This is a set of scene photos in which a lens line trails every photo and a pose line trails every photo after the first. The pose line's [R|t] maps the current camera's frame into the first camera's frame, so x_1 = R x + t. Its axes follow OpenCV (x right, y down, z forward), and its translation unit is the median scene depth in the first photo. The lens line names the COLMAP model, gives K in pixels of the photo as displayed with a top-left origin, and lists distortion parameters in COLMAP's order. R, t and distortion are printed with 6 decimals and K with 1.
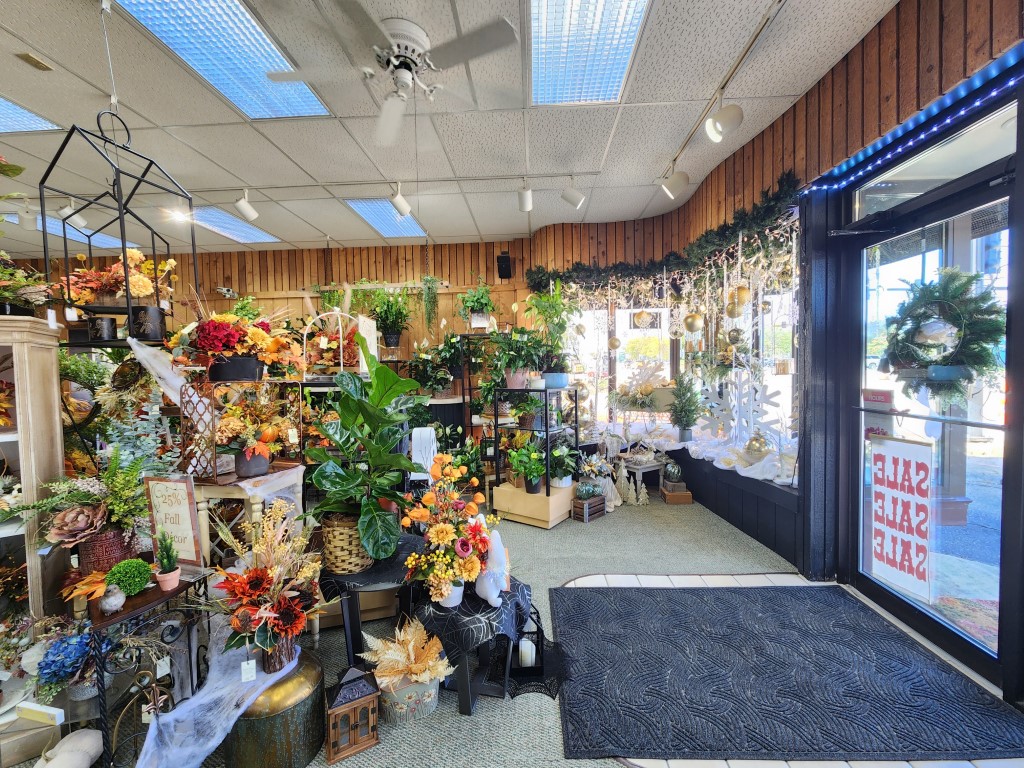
lens RADIAL K [[416.6, 0, 516.6], [0, 416.6, 384.2], [0, 0, 1]] dist [-0.002682, -0.000354]
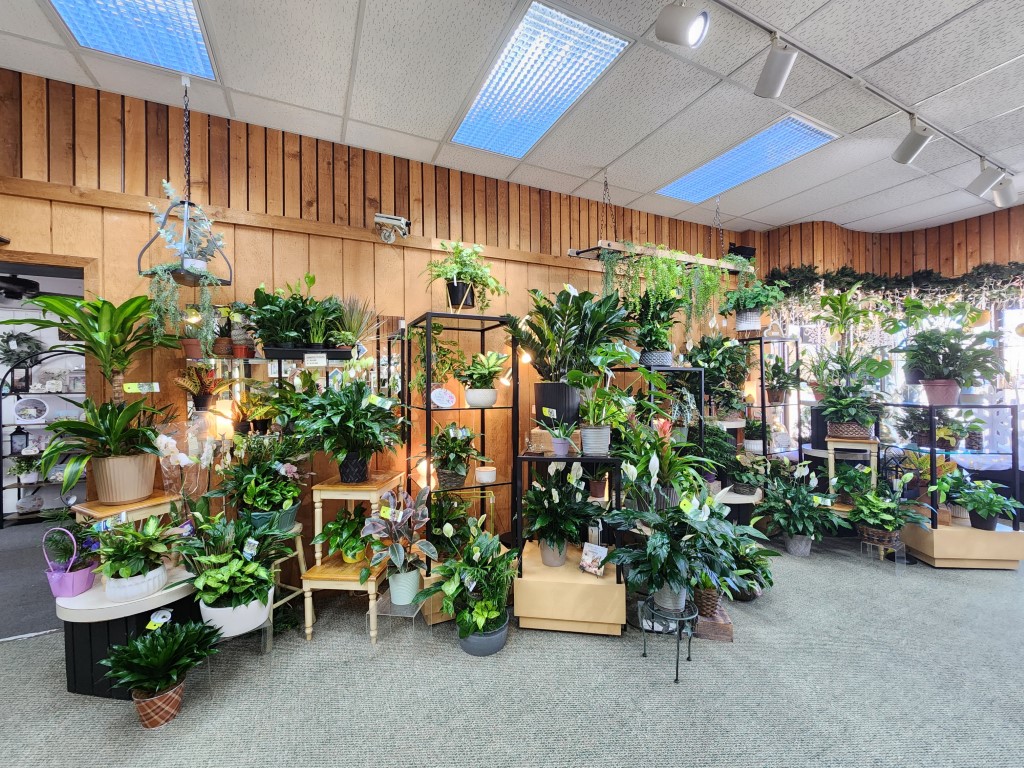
lens RADIAL K [[416.6, 0, 512.0], [0, 416.6, 384.4], [0, 0, 1]] dist [-0.002682, -0.000354]
pose [[0.880364, 0.007791, 0.474235, -0.968935], [0.014068, 0.998996, -0.042526, -0.006556], [-0.474090, 0.044110, 0.879371, 0.585381]]
